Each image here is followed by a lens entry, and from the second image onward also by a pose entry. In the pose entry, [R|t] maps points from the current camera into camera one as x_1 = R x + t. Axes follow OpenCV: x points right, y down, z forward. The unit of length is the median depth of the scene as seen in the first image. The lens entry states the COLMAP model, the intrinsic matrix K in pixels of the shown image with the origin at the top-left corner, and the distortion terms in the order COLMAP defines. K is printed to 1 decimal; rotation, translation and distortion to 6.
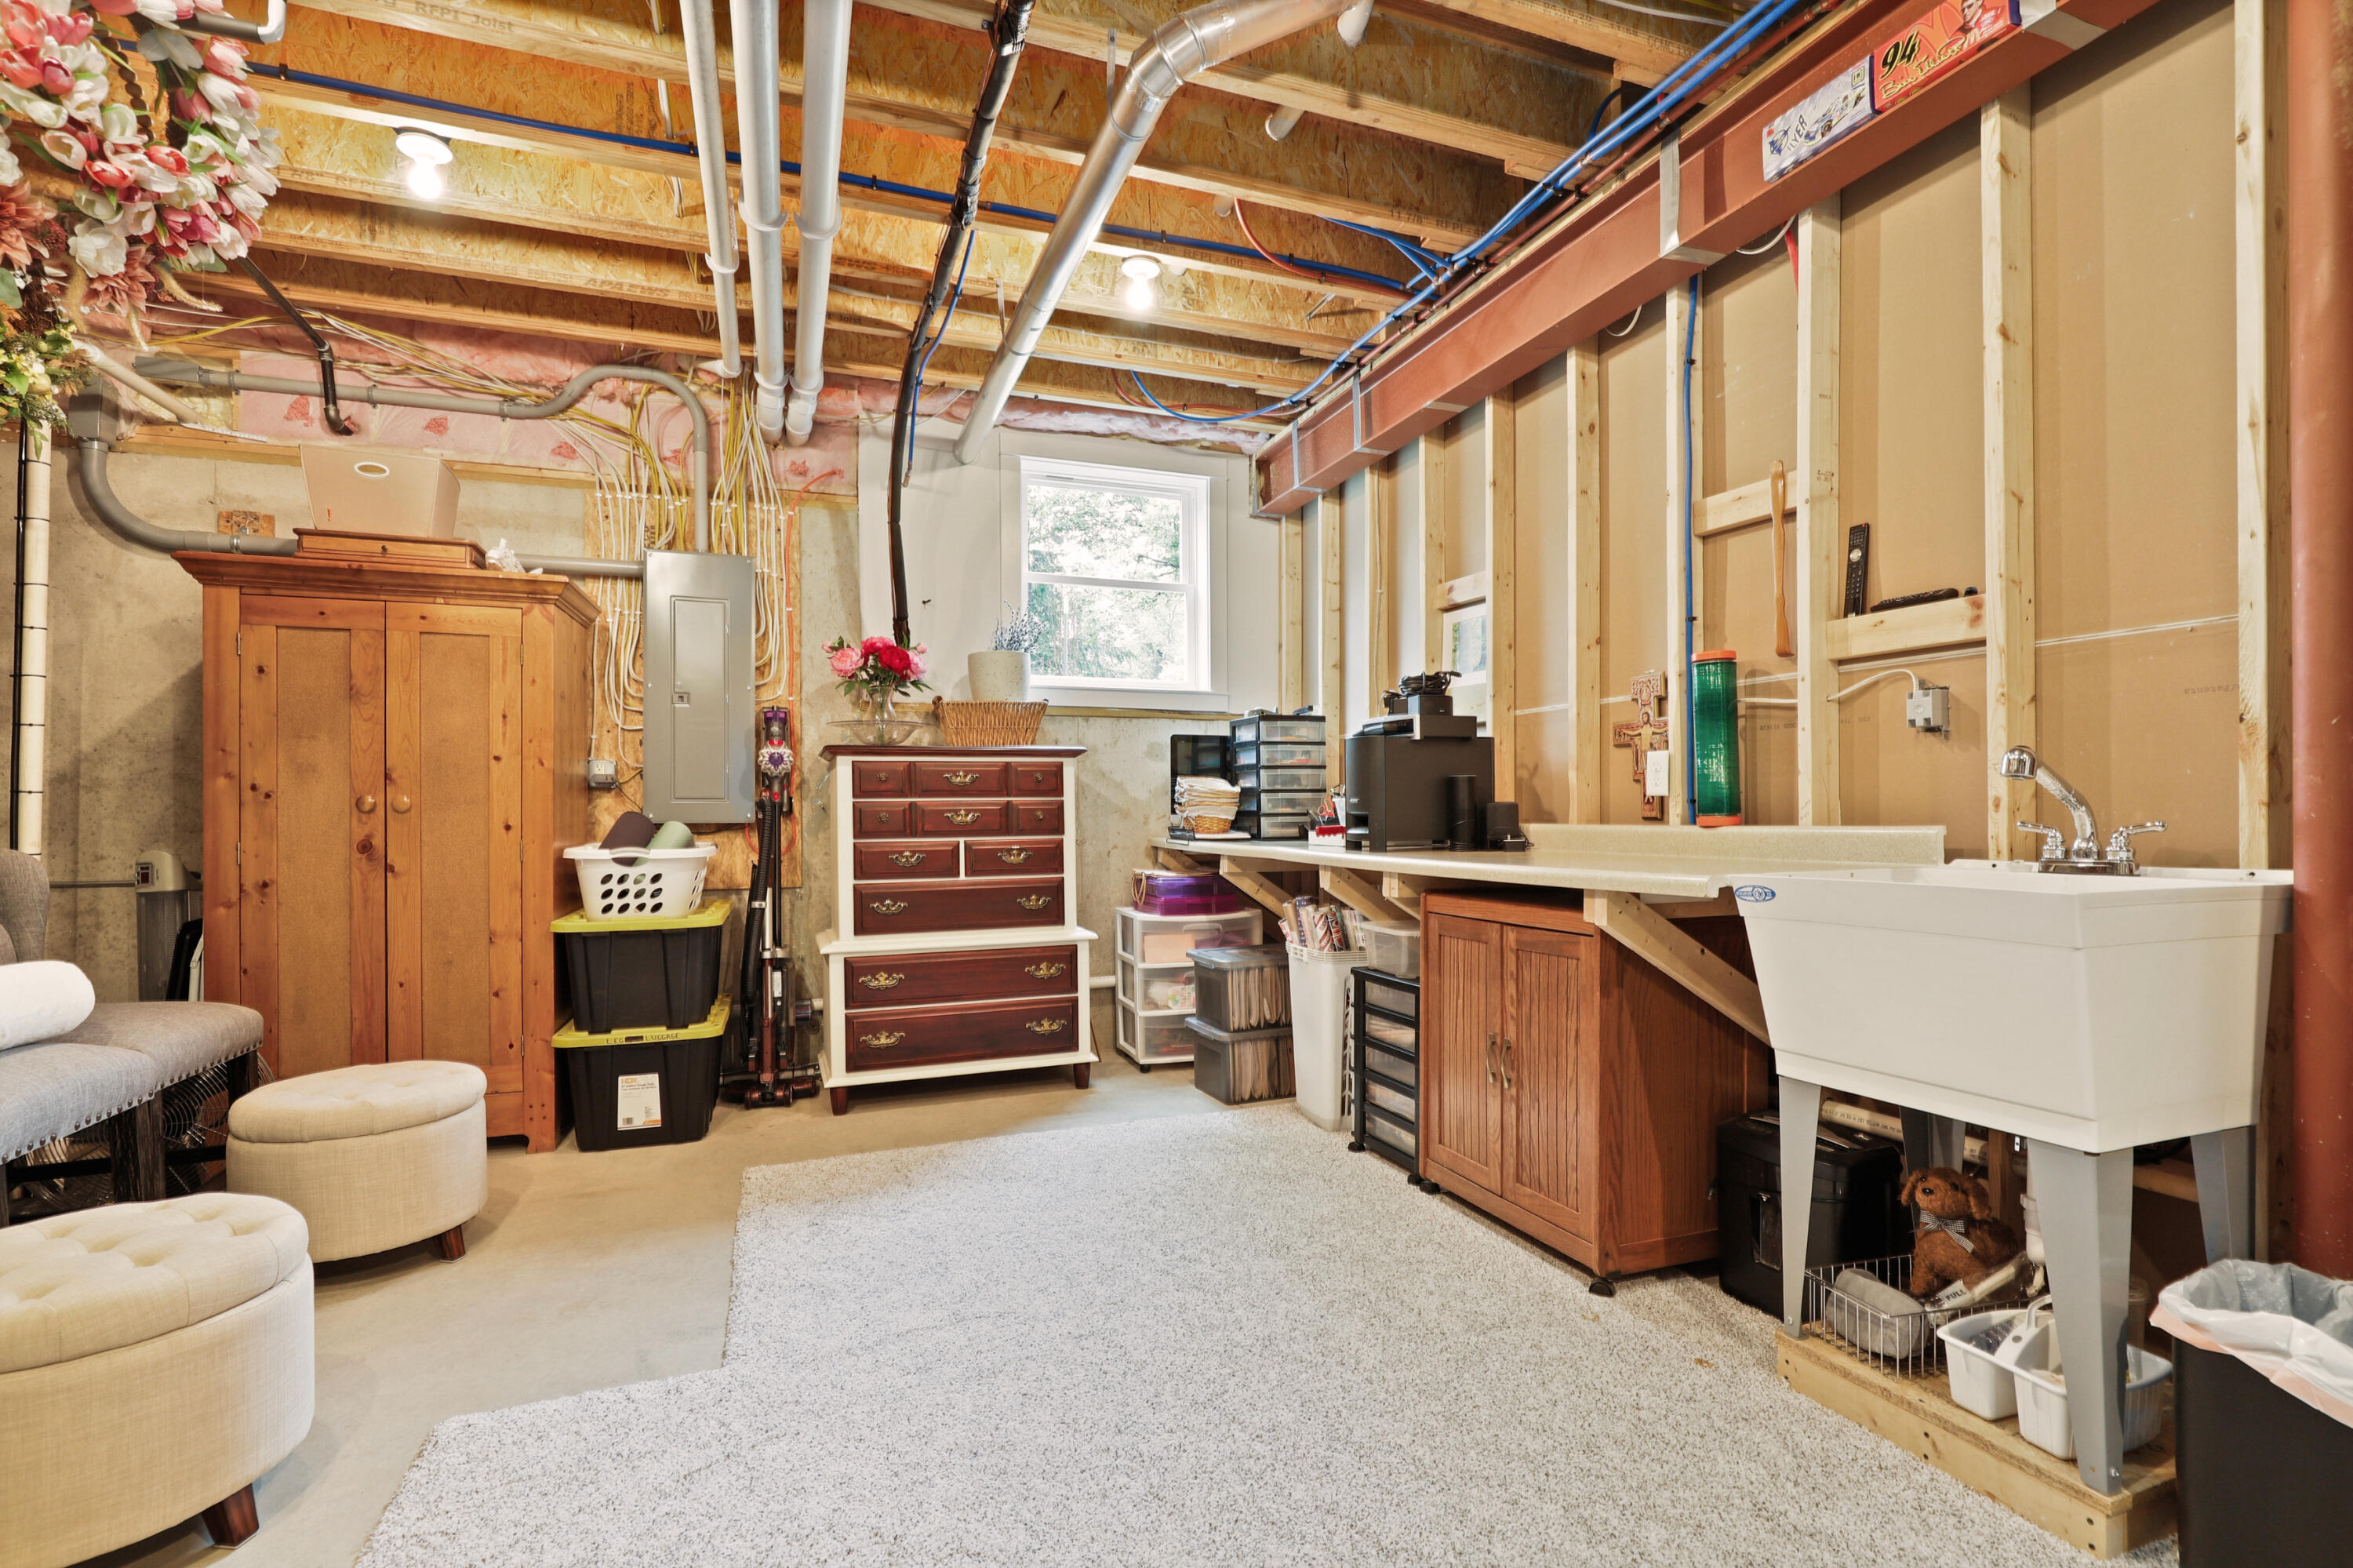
lens RADIAL K [[1080.6, 0, 1215.7], [0, 1080.6, 814.1], [0, 0, 1]] dist [-0.021601, 0.002532]
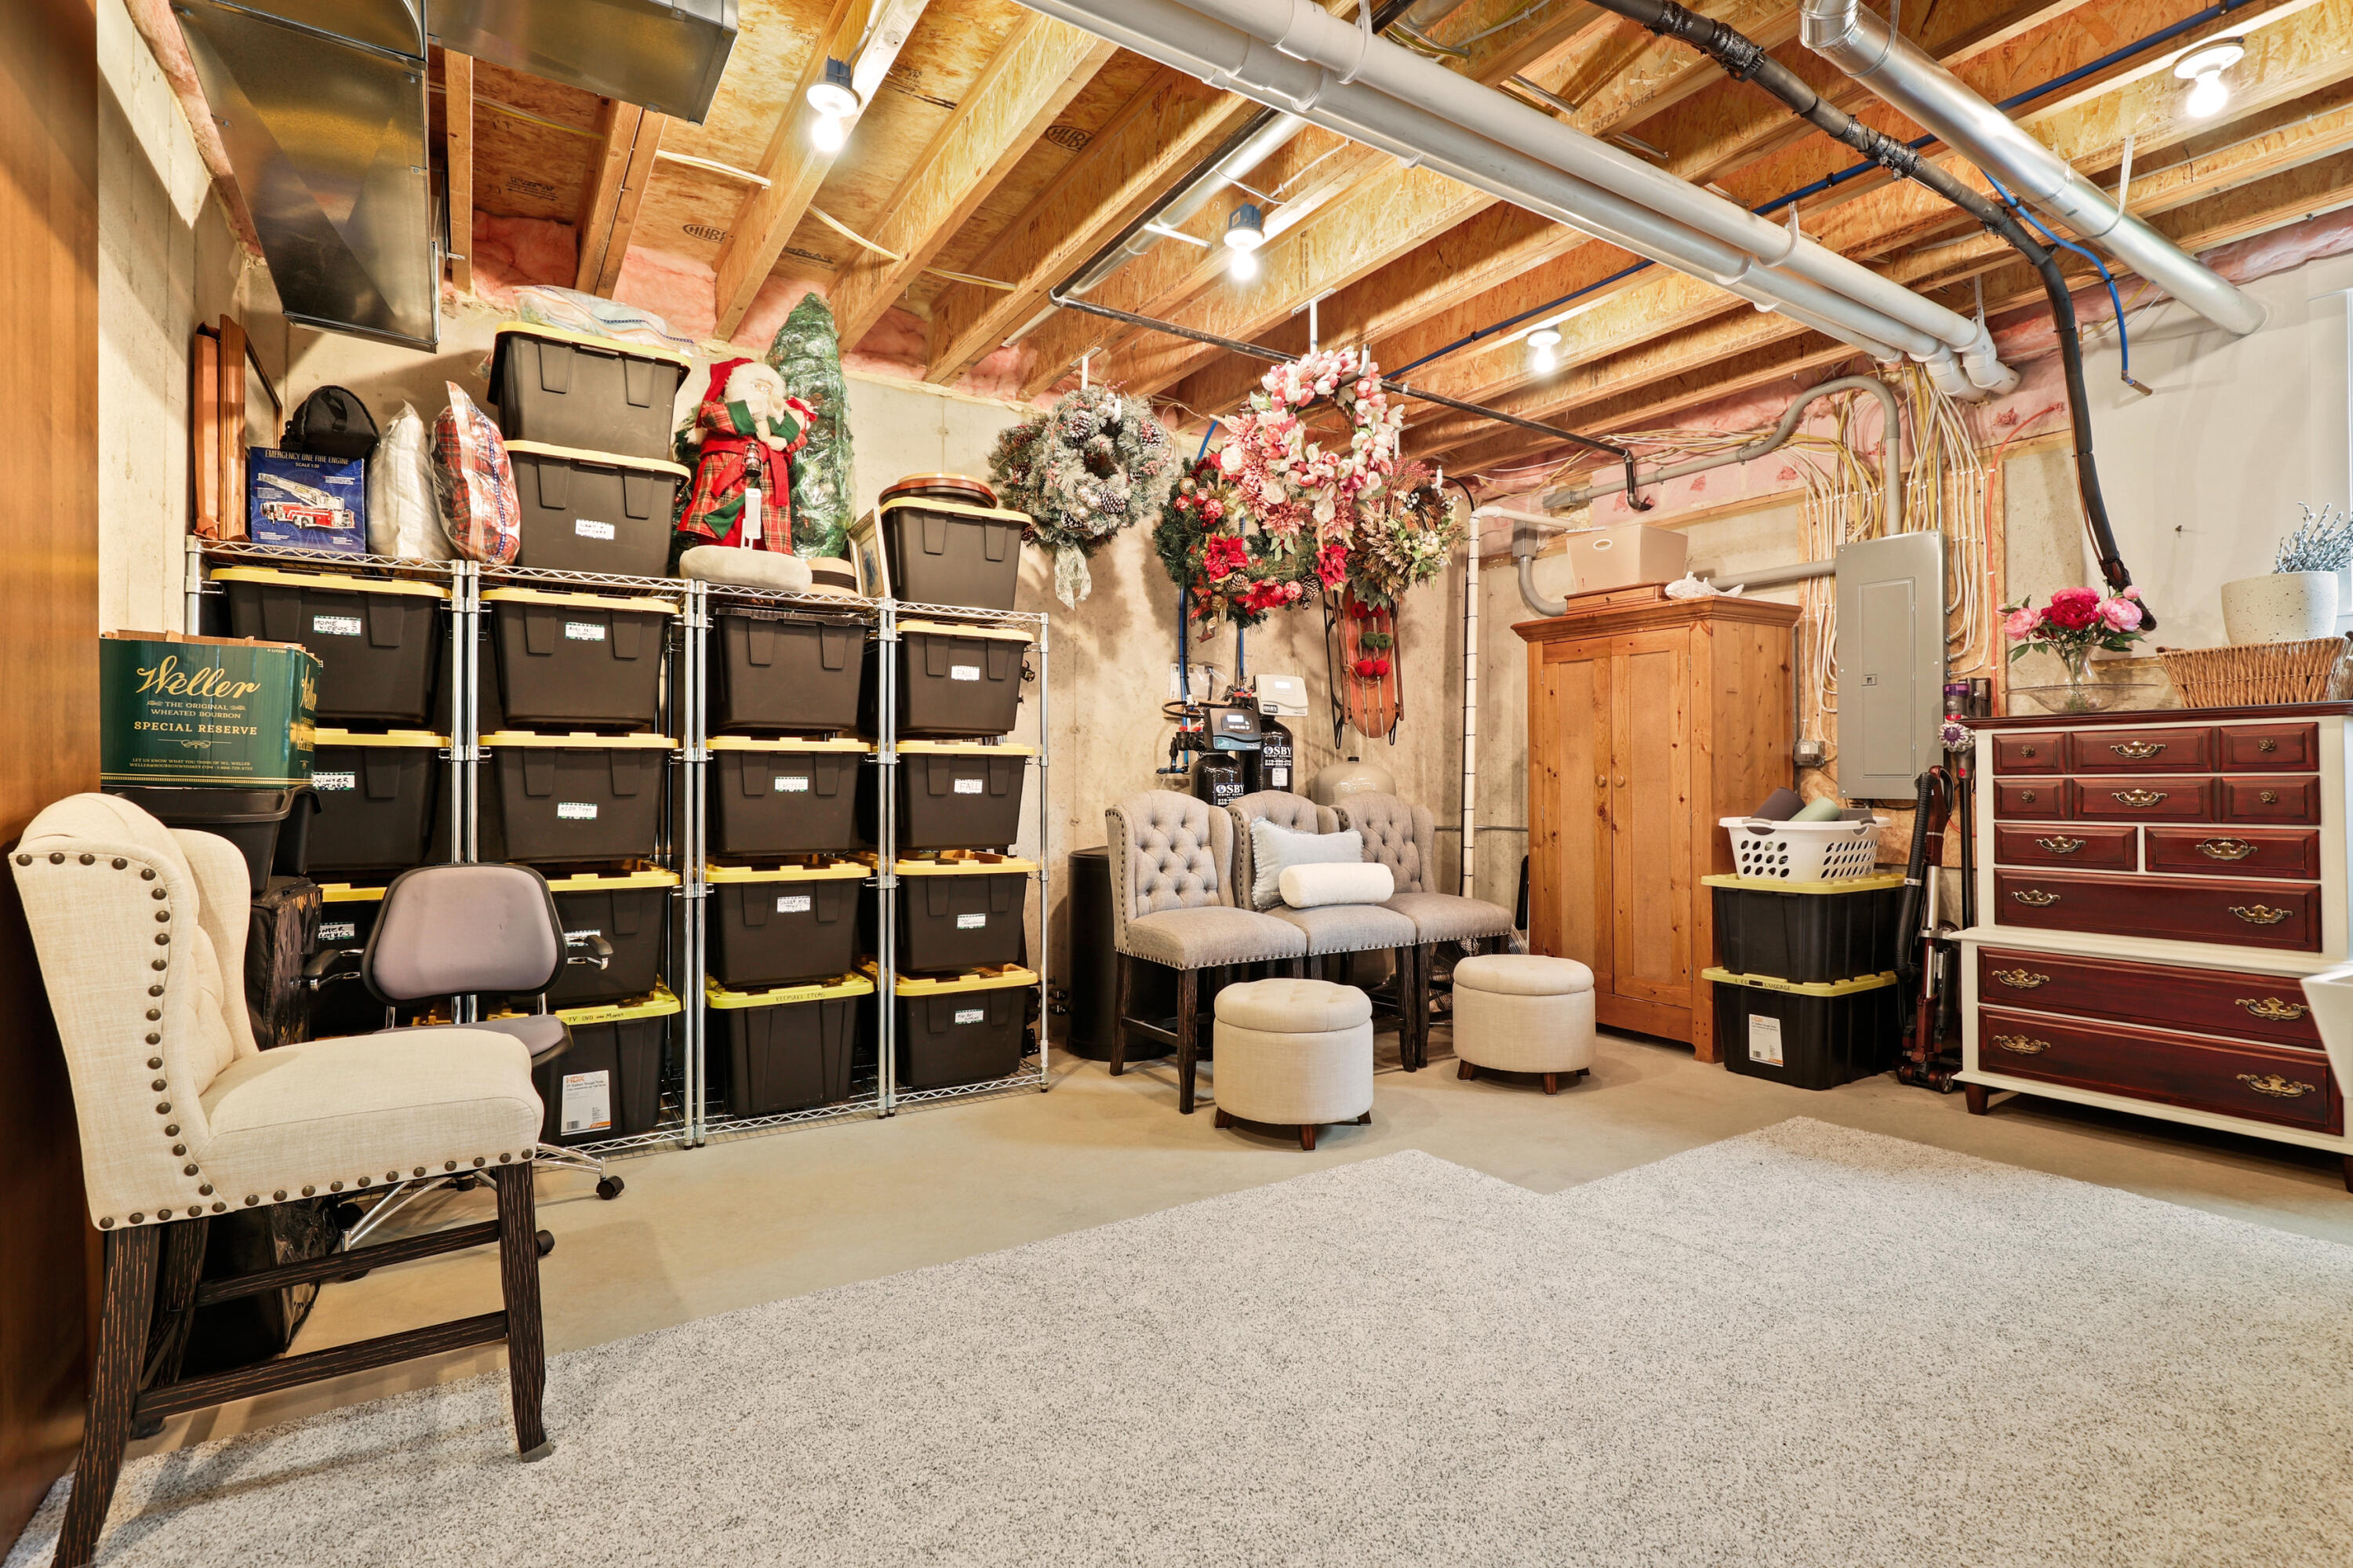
lens RADIAL K [[1080.6, 0, 1190.6], [0, 1080.6, 780.0], [0, 0, 1]] dist [-0.021601, 0.002532]
pose [[0.216189, 0.001701, -0.976350, 0.450853], [-0.006254, 0.999980, 0.000357, -0.007401], [0.976331, 0.006029, 0.216196, 0.147030]]
